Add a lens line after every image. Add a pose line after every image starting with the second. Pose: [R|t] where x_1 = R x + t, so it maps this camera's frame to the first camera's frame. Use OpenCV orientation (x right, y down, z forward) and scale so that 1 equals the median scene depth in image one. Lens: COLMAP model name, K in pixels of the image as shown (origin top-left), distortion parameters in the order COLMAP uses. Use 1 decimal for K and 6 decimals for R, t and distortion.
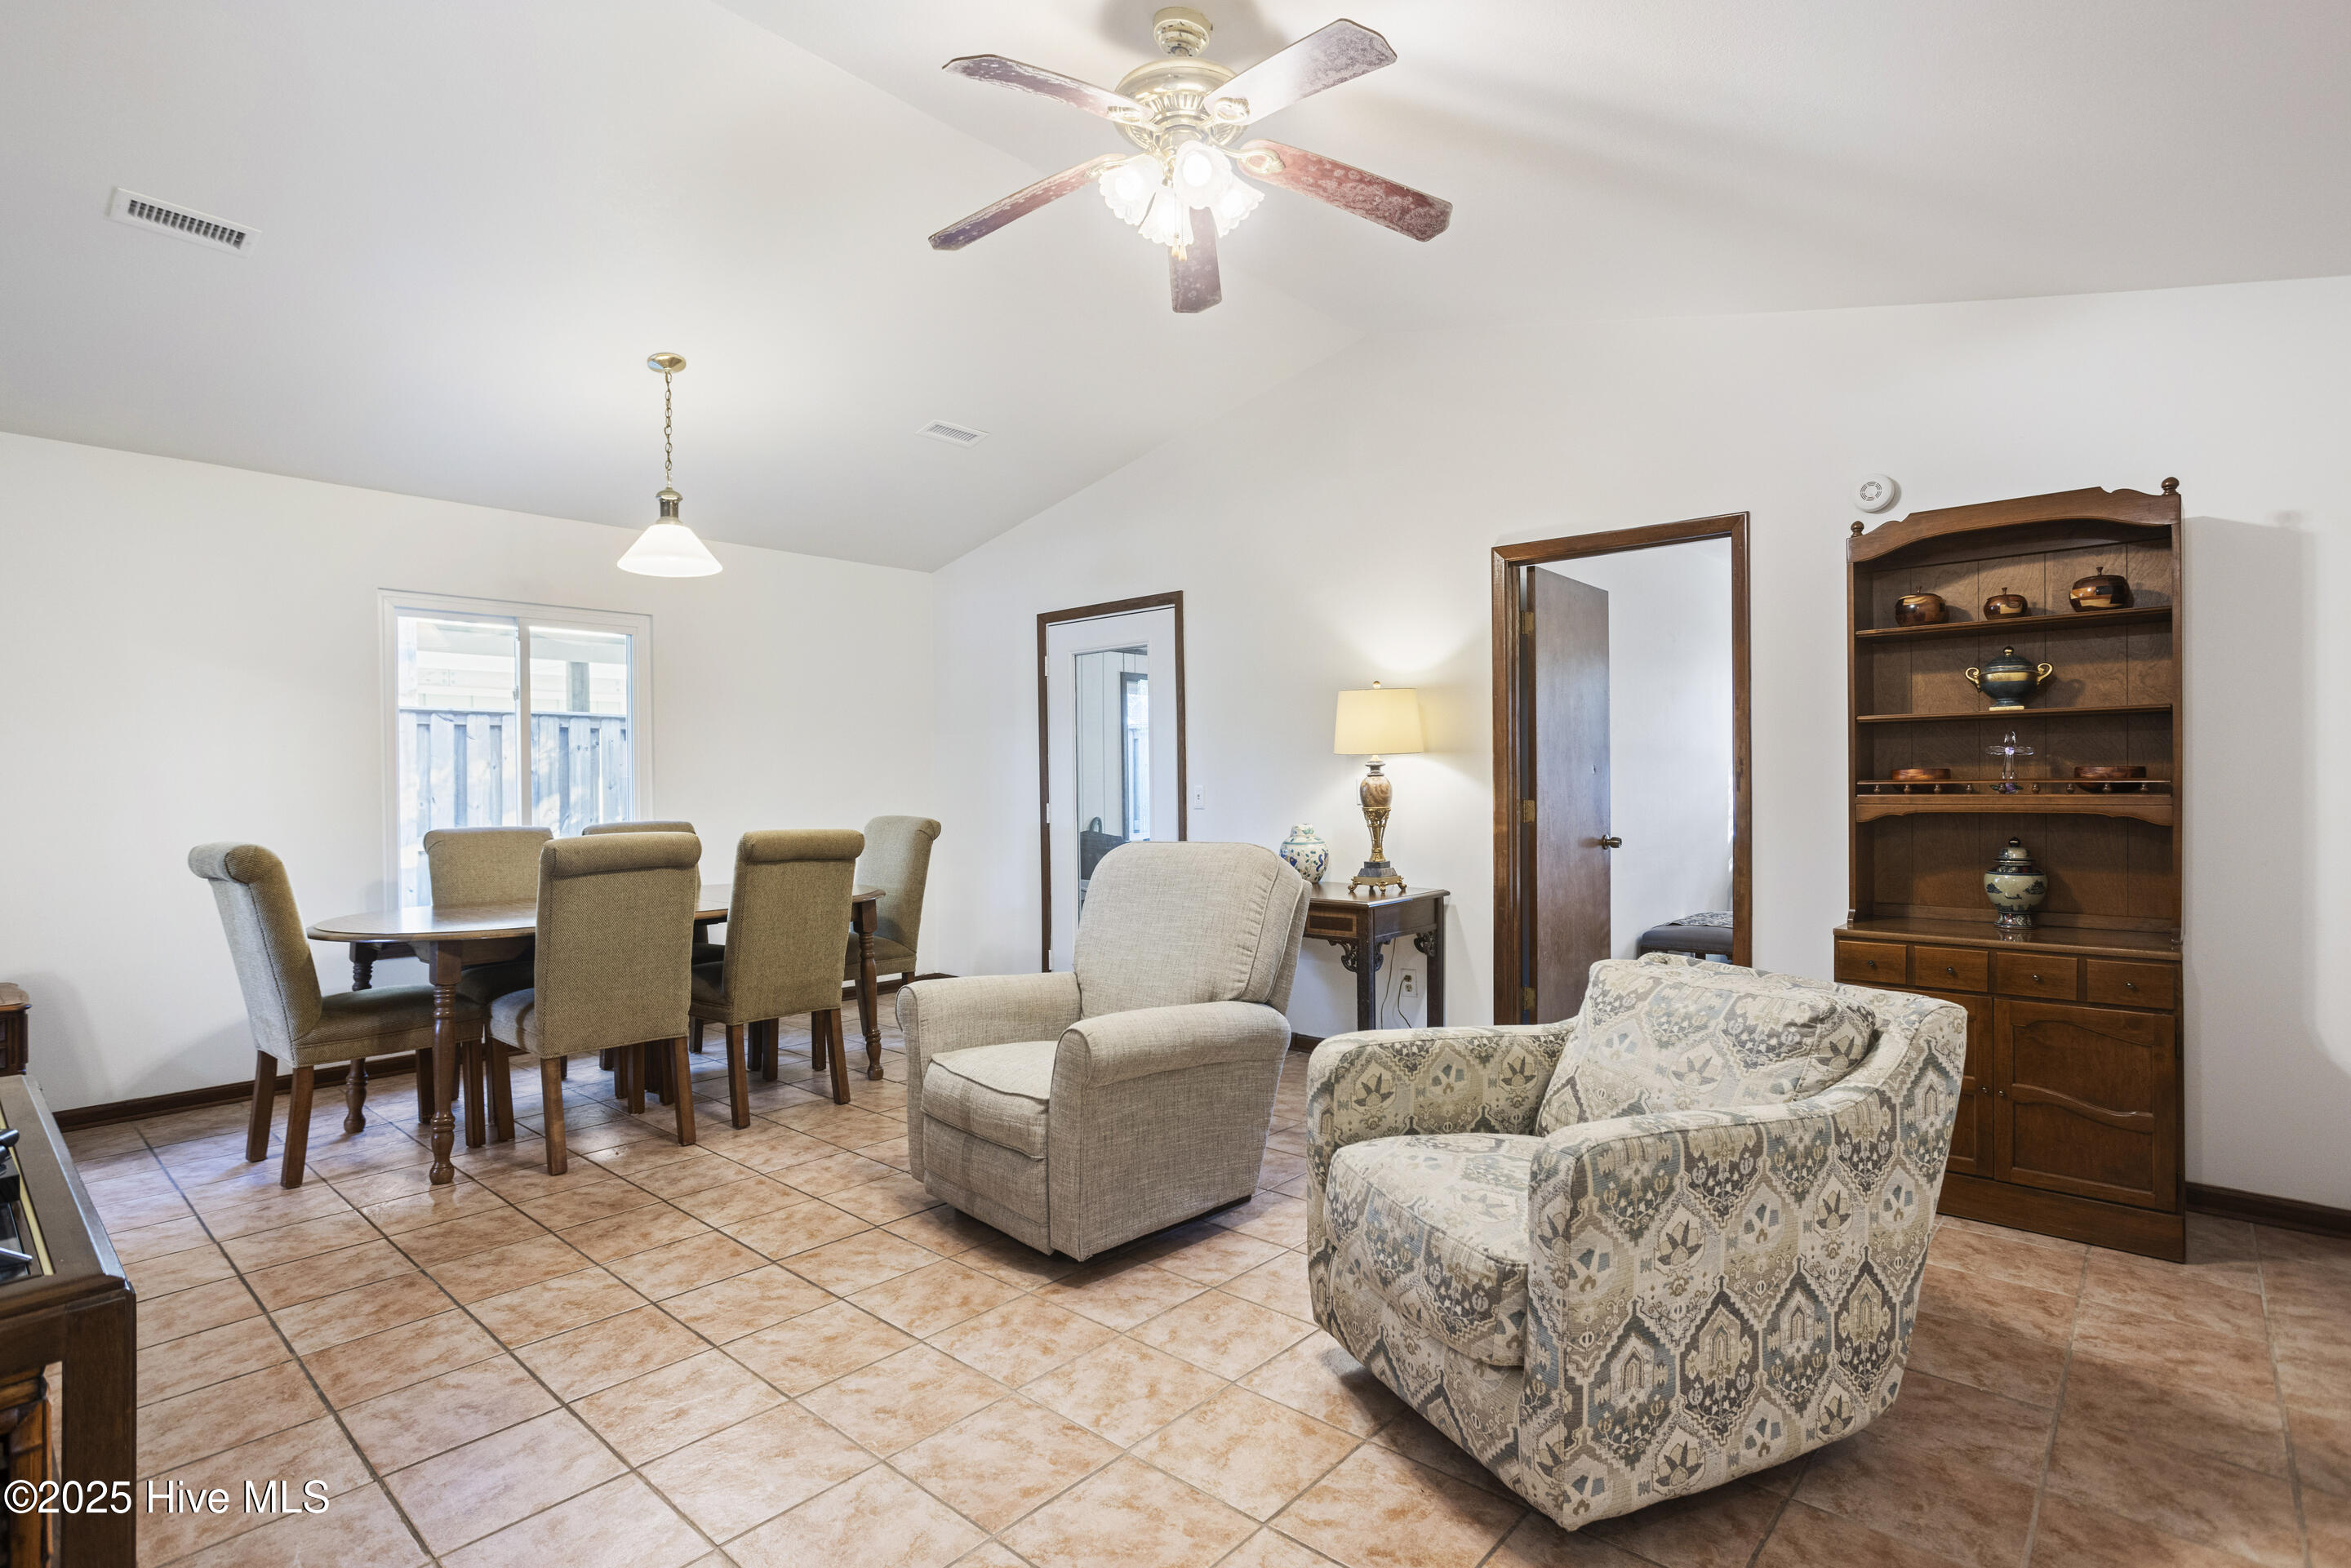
lens RADIAL K [[1162.5, 0, 1163.2], [0, 1162.5, 778.9], [0, 0, 1]] dist [-0.047940, 0.031088]
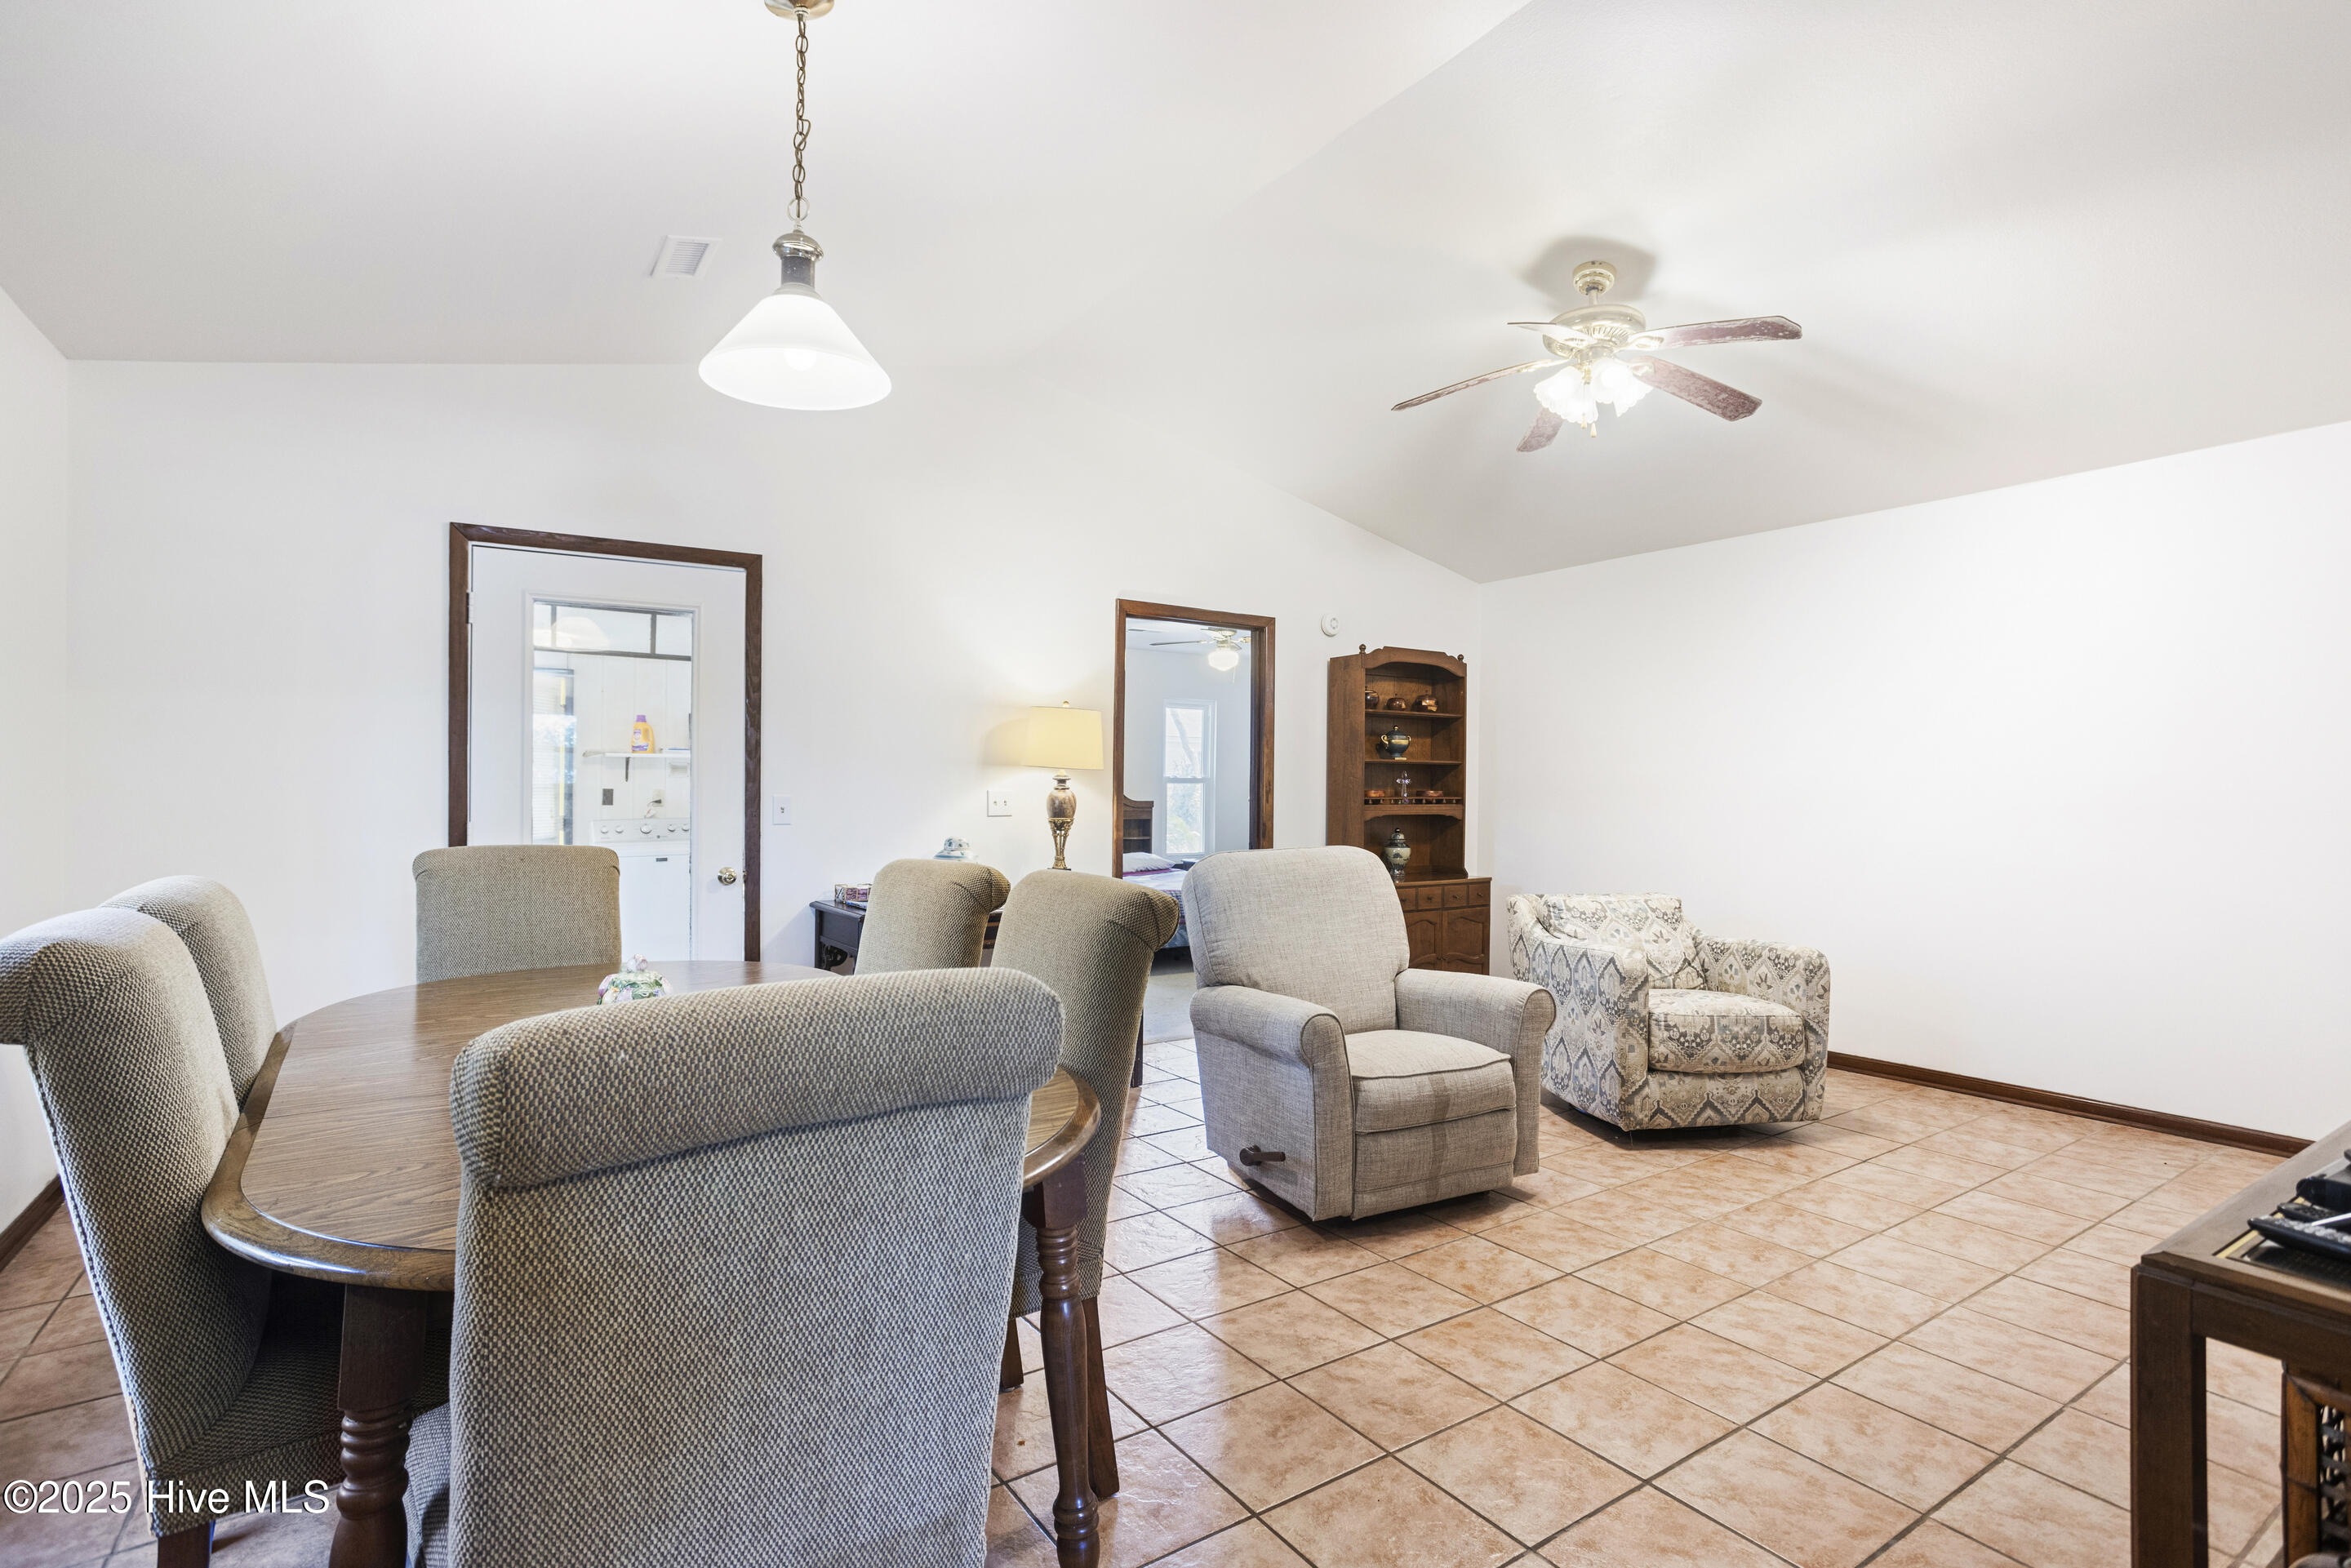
lens RADIAL K [[1132.4, 0, 1161.2], [0, 1132.4, 799.5], [0, 0, 1]] dist [-0.043797, 0.028412]
pose [[0.242672, 0.002150, 0.970106, -1.073780], [-0.007651, 0.999971, -0.000303, 0.008826], [-0.970078, -0.007349, 0.242682, 0.864524]]
